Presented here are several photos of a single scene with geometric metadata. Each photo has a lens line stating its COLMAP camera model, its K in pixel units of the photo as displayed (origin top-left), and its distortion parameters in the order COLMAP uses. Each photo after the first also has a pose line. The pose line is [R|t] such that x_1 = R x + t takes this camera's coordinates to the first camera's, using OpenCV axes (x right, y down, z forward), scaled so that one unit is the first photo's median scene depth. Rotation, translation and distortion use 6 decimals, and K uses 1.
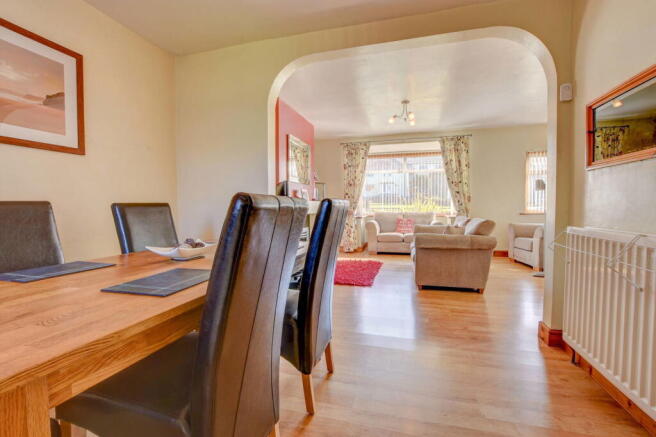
lens RADIAL K [[289.8, 0, 326.8], [0, 289.8, 217.1], [0, 0, 1]] dist [-0.016930, -0.000130]
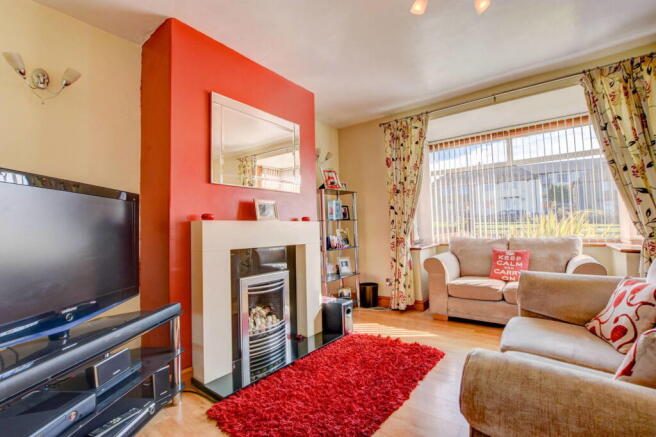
lens RADIAL K [[289.8, 0, 330.3], [0, 289.8, 218.9], [0, 0, 1]] dist [-0.016930, -0.000130]
pose [[0.931936, -0.031713, -0.361234, 0.164971], [0.004888, 0.997177, -0.074932, -0.014734], [0.362591, 0.068066, 0.929460, 0.423051]]
